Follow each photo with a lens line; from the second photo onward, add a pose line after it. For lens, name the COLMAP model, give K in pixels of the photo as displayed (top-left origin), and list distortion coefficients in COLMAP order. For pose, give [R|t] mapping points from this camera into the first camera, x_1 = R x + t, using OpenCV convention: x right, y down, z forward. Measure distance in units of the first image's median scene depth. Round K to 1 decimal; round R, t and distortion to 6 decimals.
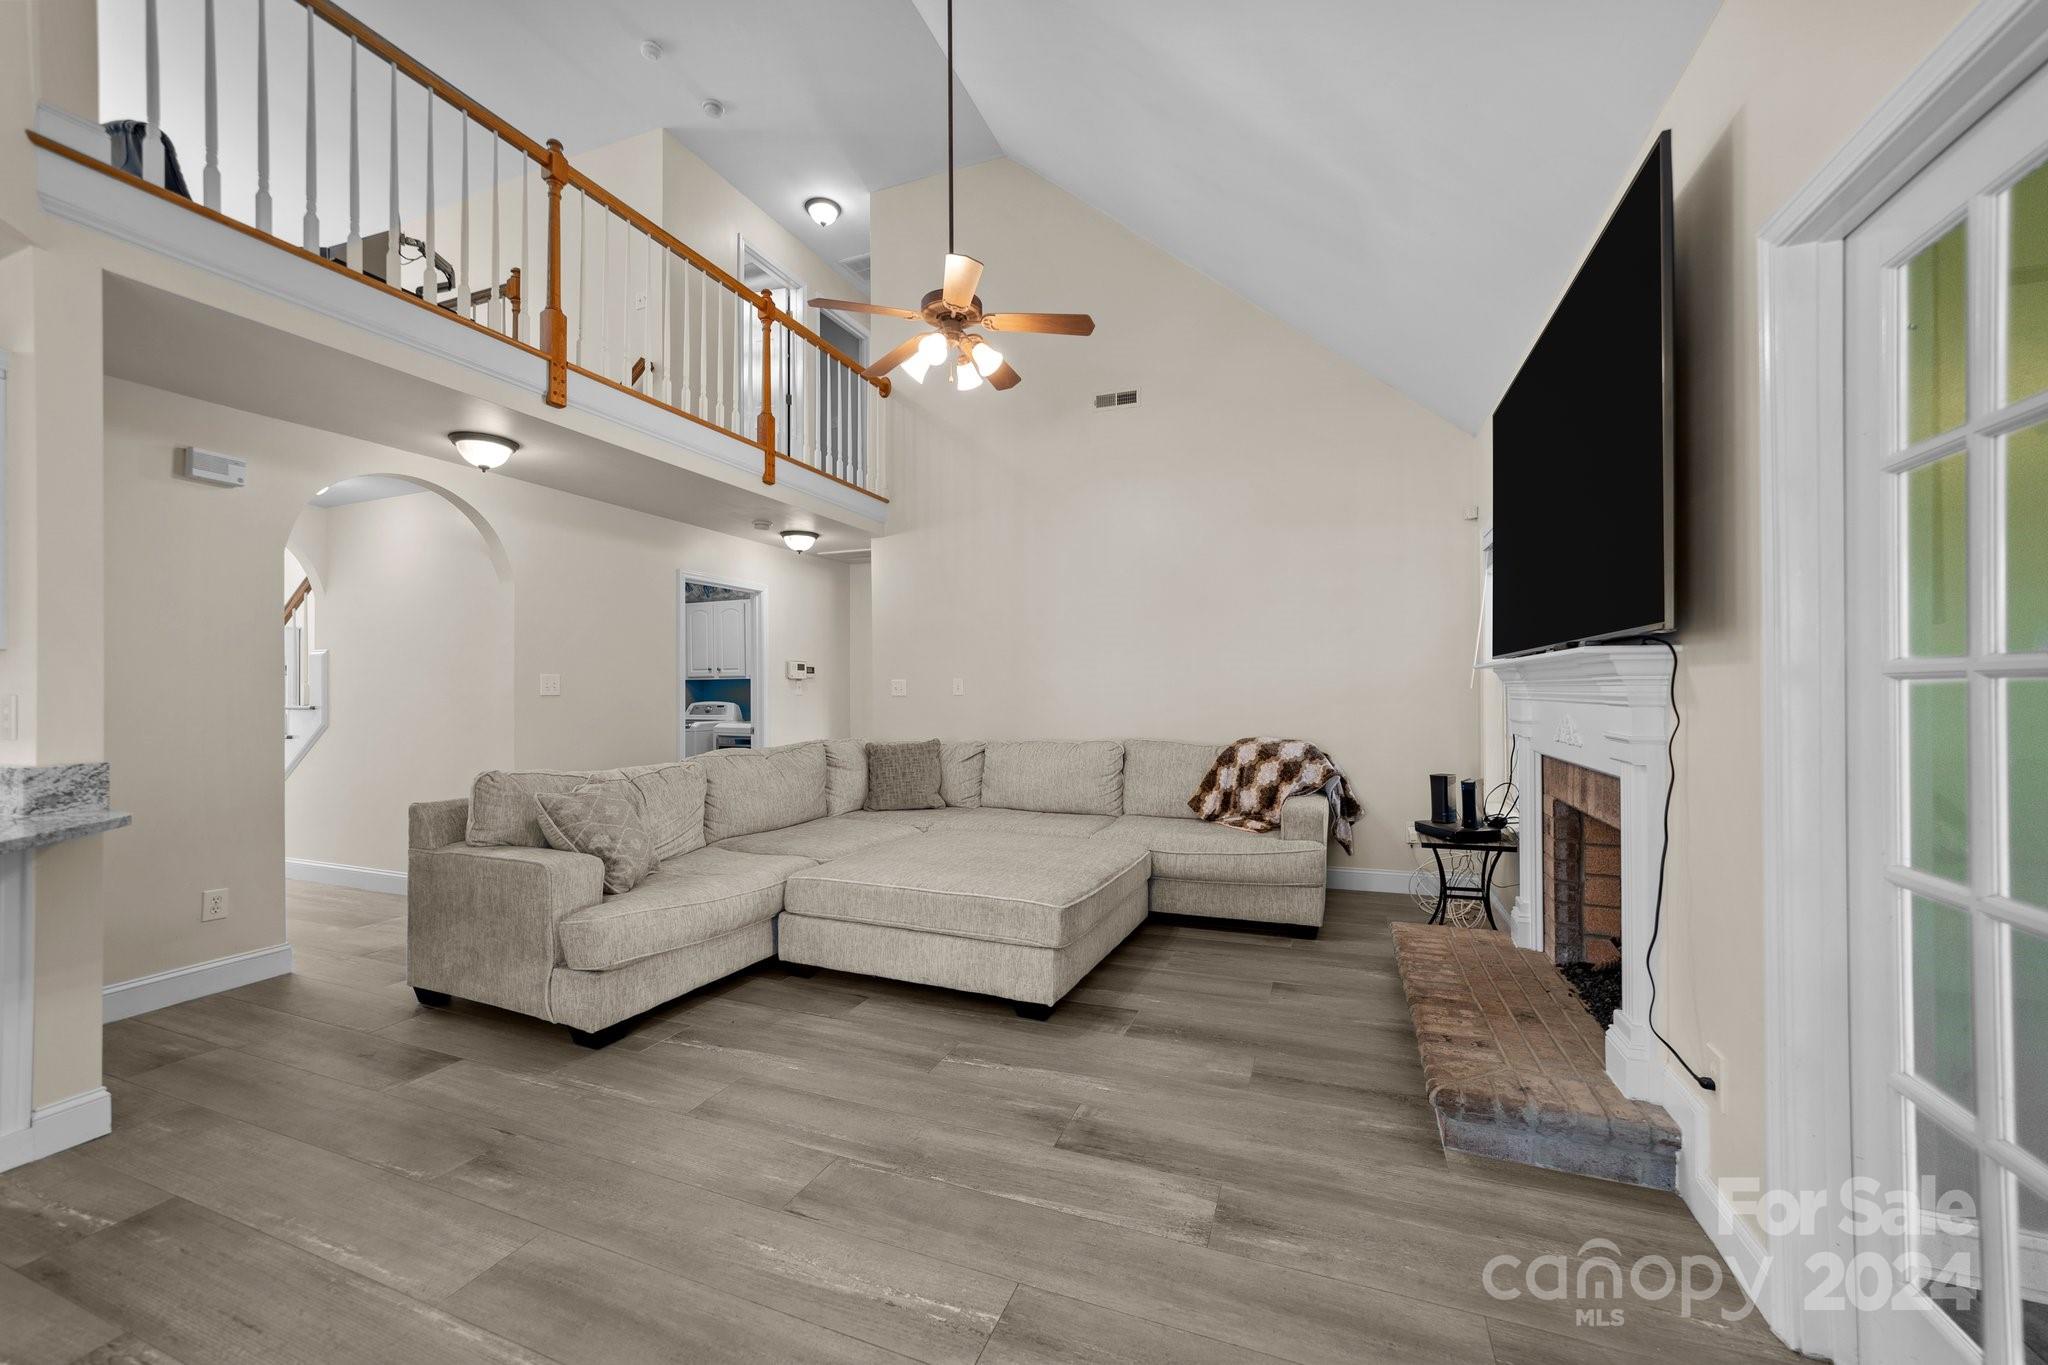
lens RADIAL K [[785.2, 0, 1022.4], [0, 785.2, 687.4], [0, 0, 1]] dist [-0.003159, 0.000174]
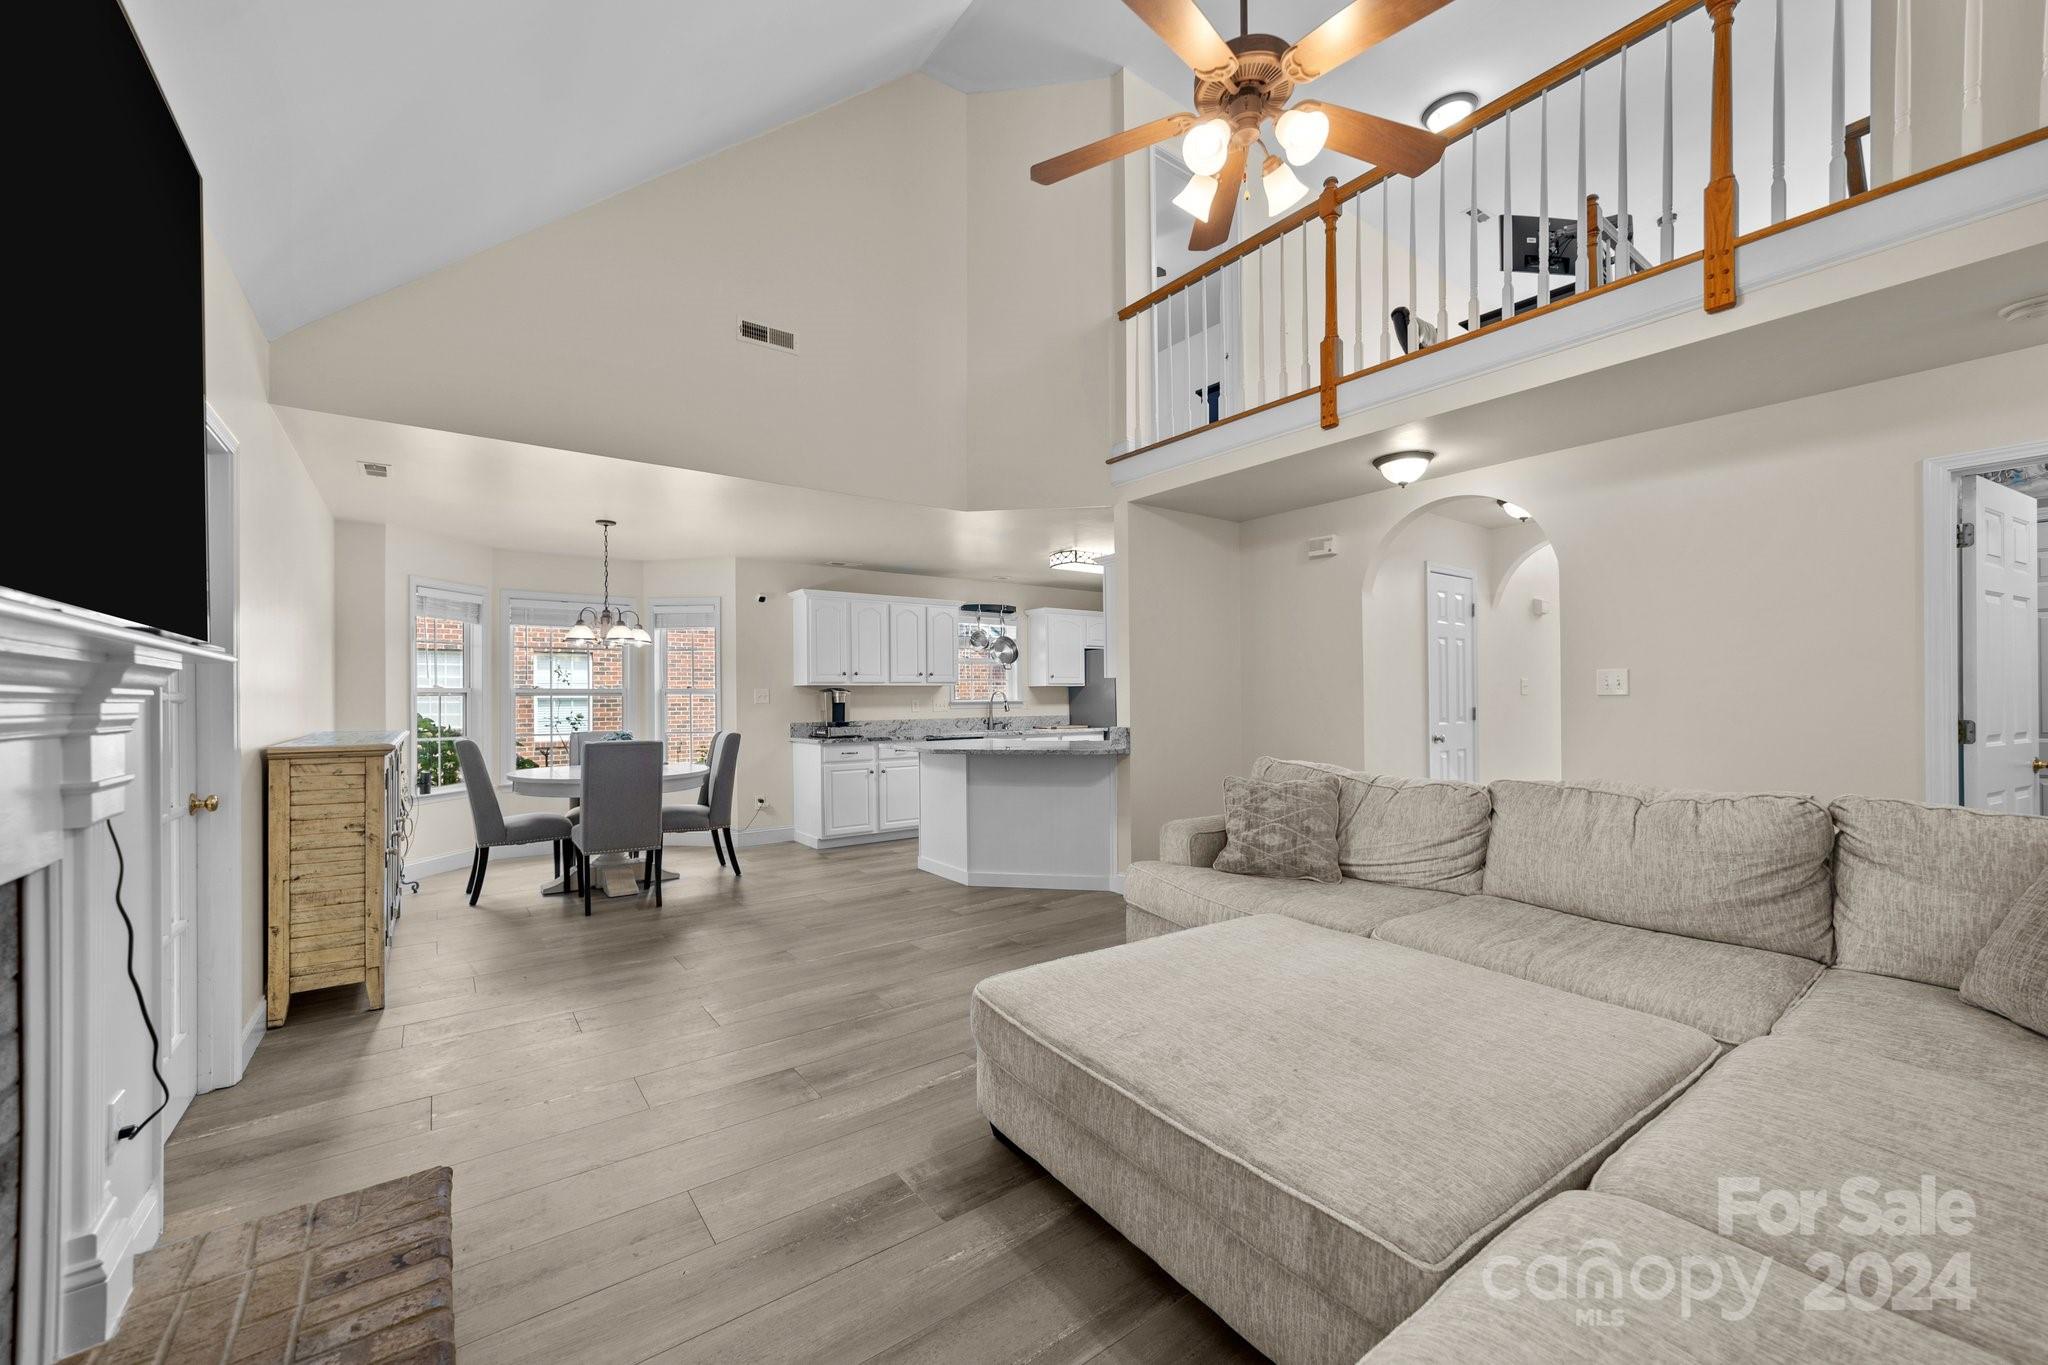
lens RADIAL K [[785.2, 0, 1010.8], [0, 785.2, 696.5], [0, 0, 1]] dist [-0.003159, 0.000174]
pose [[-0.525281, 0.006796, -0.850902, 0.724991], [0.015980, 0.999871, -0.001878, 0.006596], [0.850779, -0.014584, -0.525322, 1.558942]]
